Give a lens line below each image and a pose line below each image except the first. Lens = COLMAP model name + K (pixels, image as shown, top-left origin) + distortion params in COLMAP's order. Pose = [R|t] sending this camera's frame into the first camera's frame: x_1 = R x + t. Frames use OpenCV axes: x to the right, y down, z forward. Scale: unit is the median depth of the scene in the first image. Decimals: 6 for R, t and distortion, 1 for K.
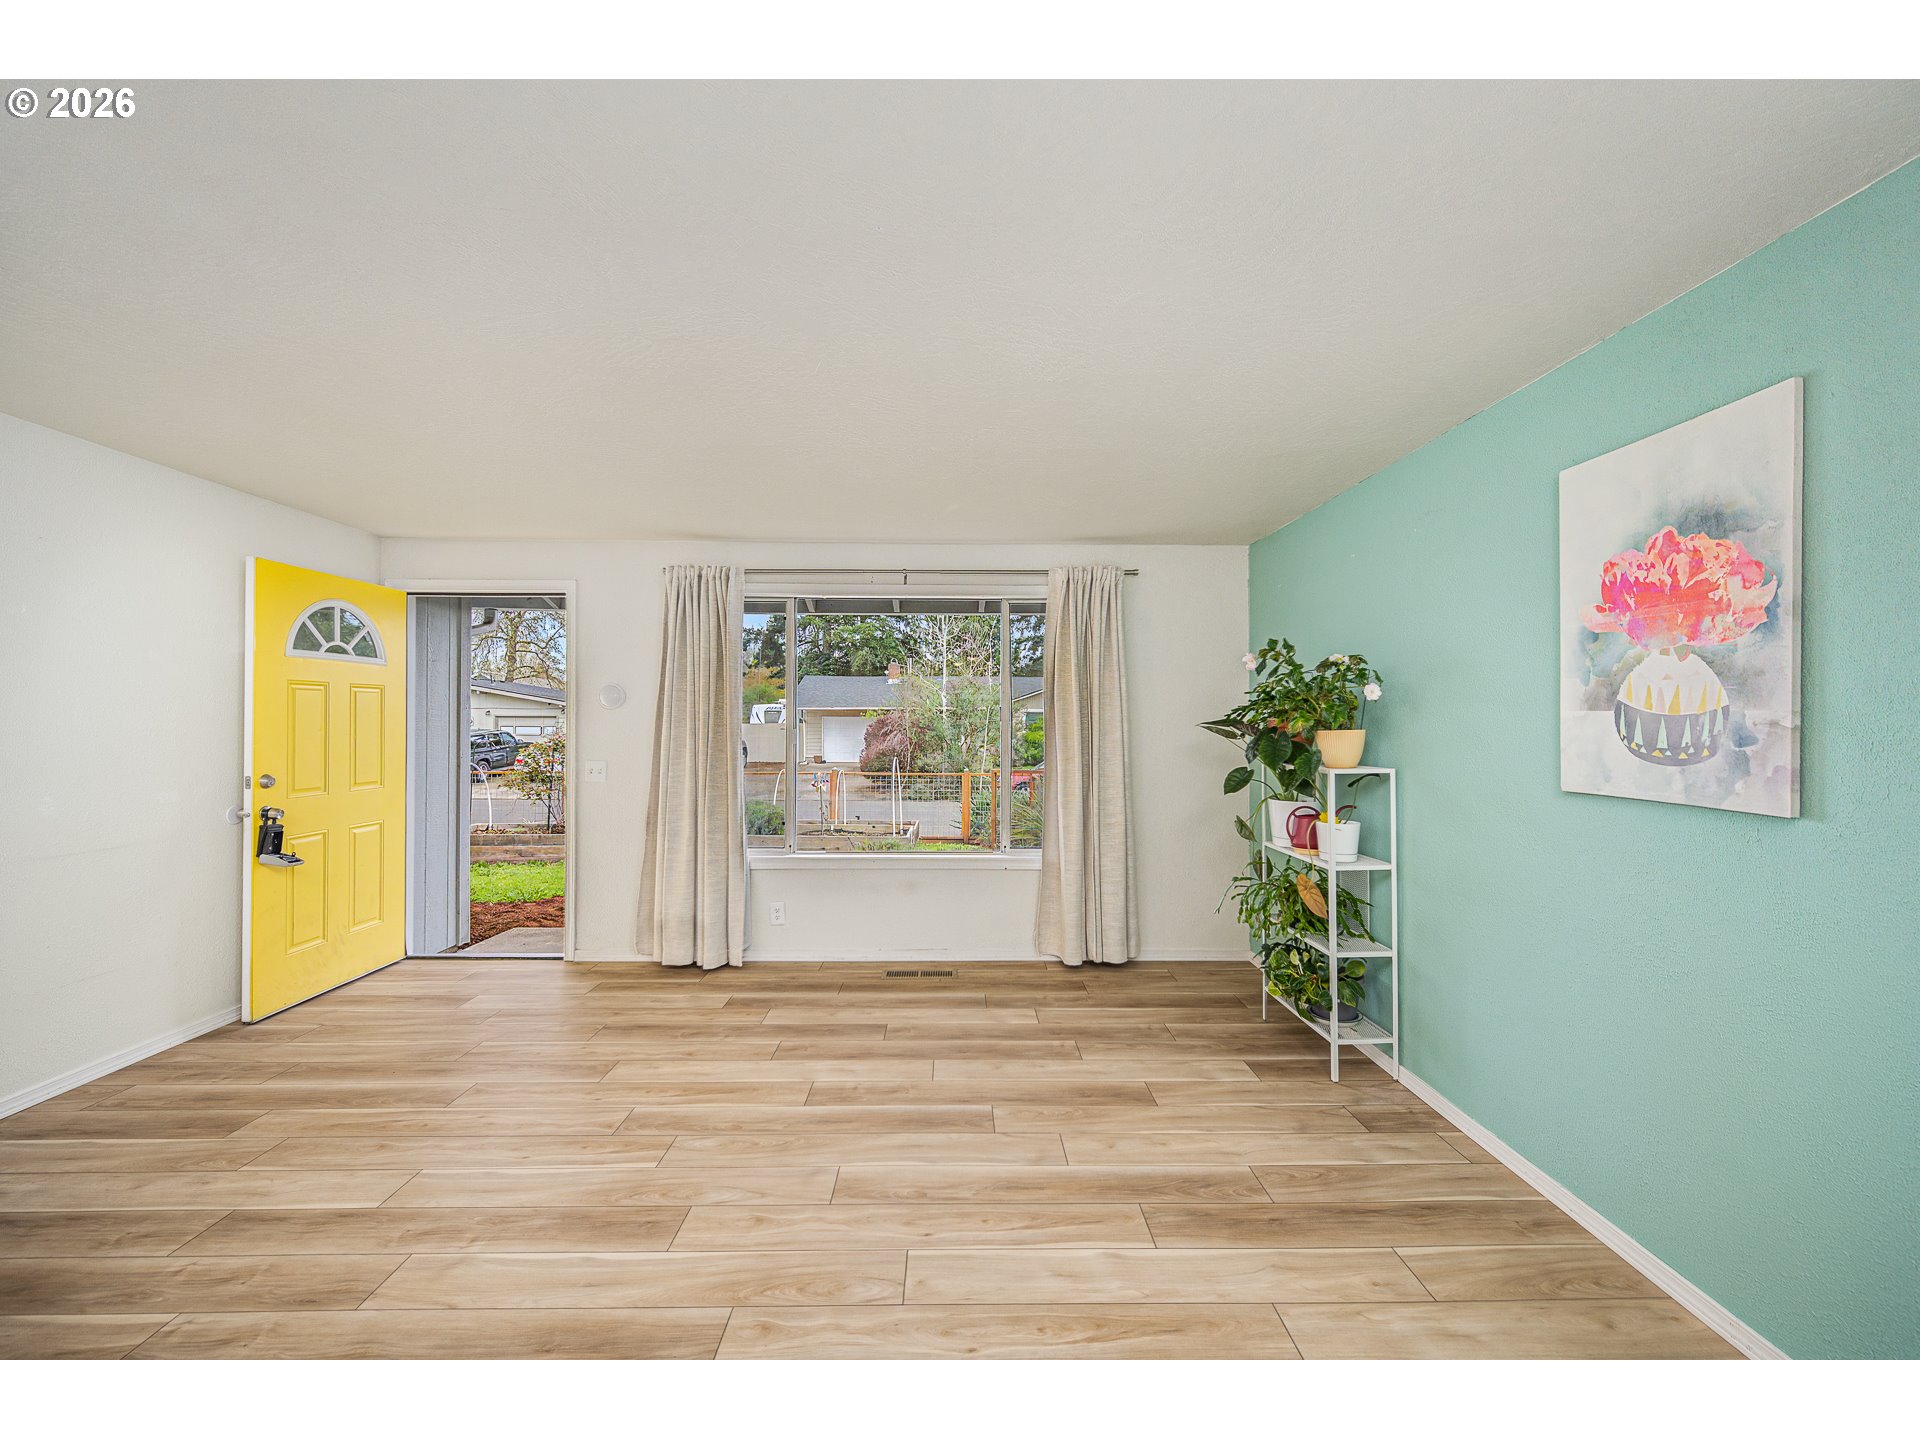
lens RADIAL K [[761.3, 0, 980.4], [0, 761.3, 722.7], [0, 0, 1]] dist [0.000962, -0.001011]
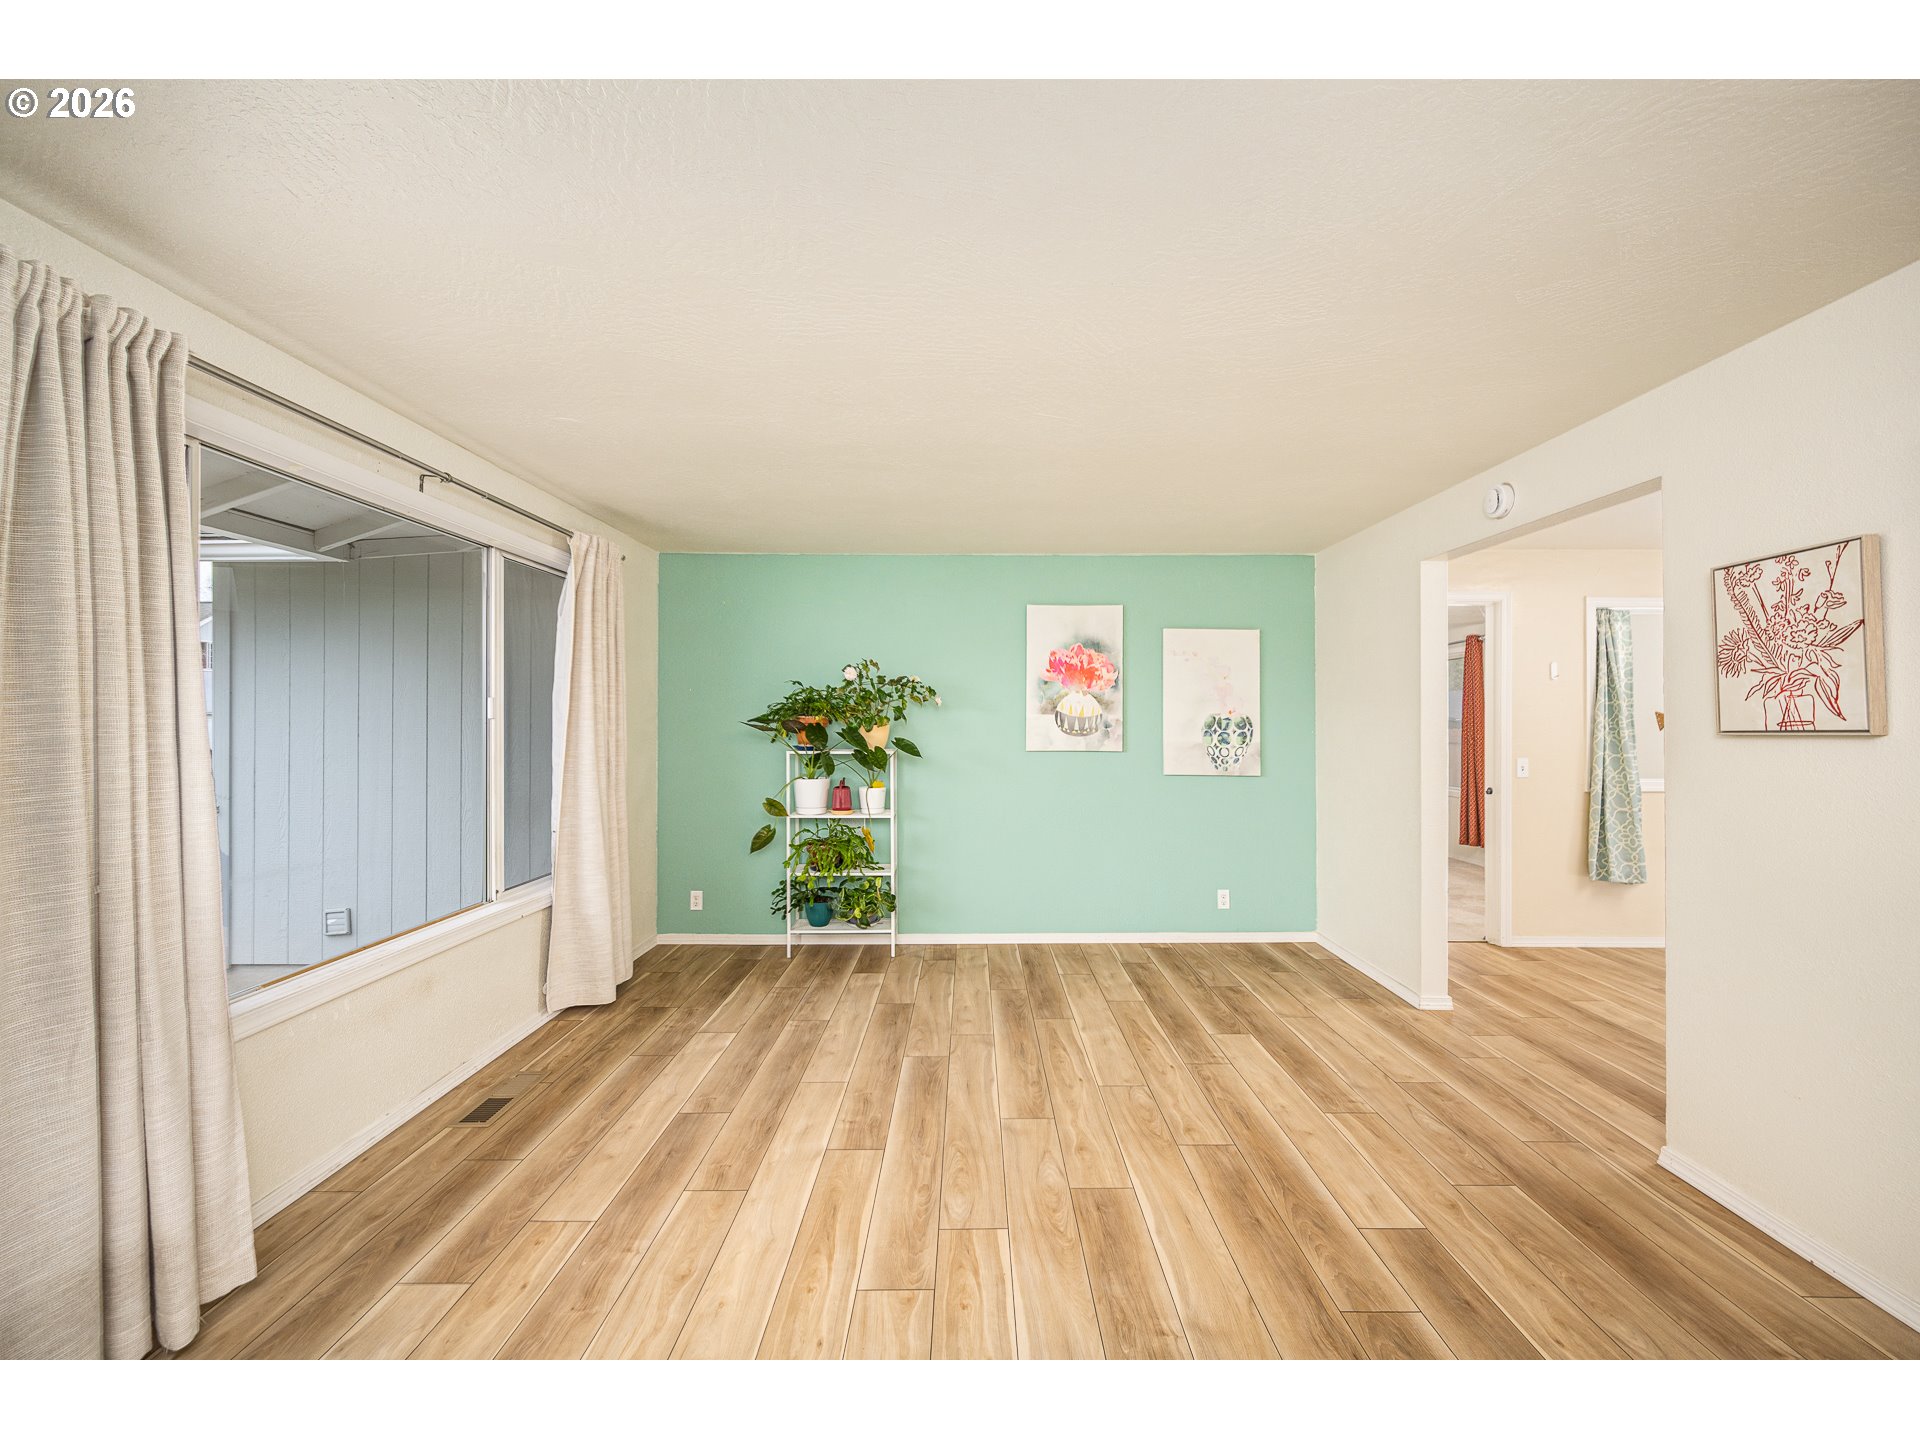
lens RADIAL K [[723.2, 0, 972.6], [0, 723.2, 743.7], [0, 0, 1]] dist [-0.006631, 0.000107]
pose [[0.037329, -0.034802, 0.998697, -1.468666], [0.000780, 0.999394, 0.034797, -0.004393], [-0.999303, -0.000520, 0.037333, 1.198159]]
